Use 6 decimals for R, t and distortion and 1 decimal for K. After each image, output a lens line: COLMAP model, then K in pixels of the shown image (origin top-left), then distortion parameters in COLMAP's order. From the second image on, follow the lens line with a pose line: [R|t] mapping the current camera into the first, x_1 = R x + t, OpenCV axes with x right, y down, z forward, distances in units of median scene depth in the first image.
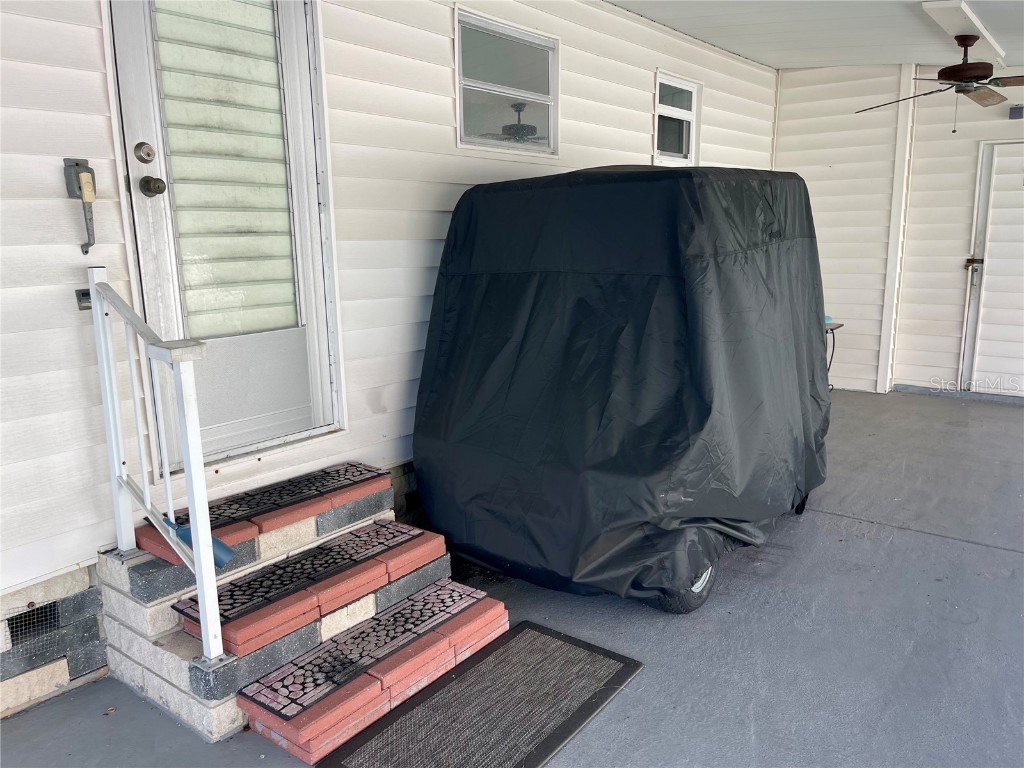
lens RADIAL K [[780.1, 0, 512.0], [0, 780.1, 384.0], [0, 0, 1]] dist [-0.003053, -0.001531]
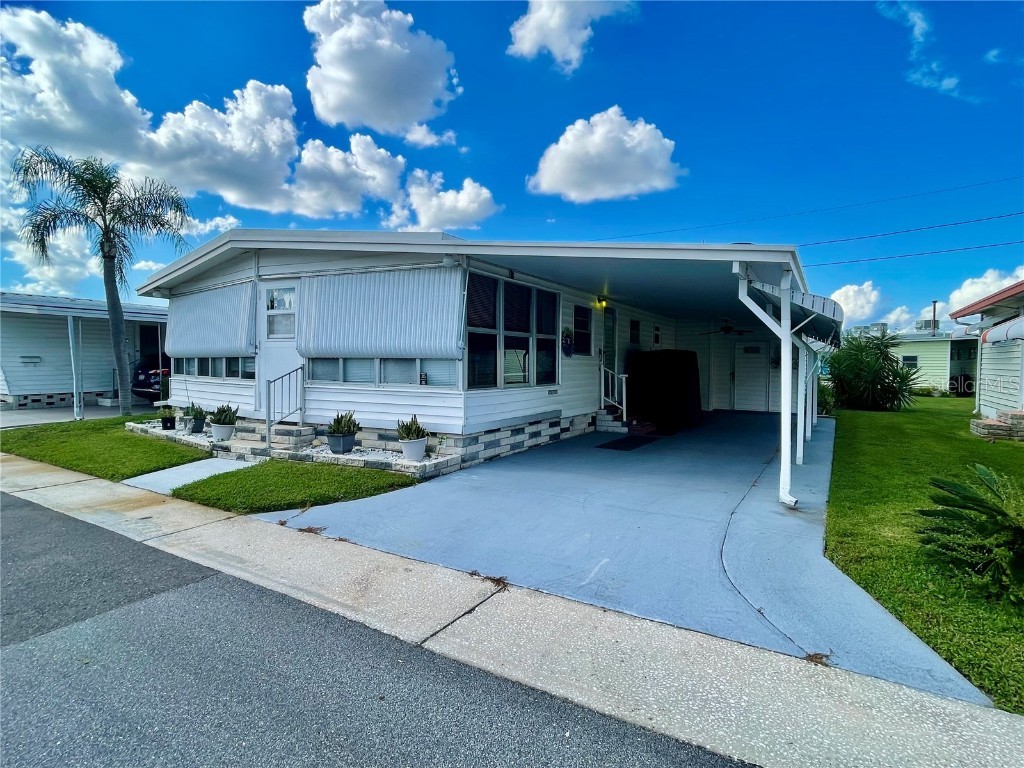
lens RADIAL K [[600.0, 0, 512.0], [0, 600.0, 384.0], [0, 0, 1]] dist [0.002783, 0.000684]
pose [[0.987234, 0.018085, 0.158245, -0.827657], [0.009479, 0.985100, -0.171724, 0.348570], [-0.158992, 0.171032, 0.972353, -1.488303]]
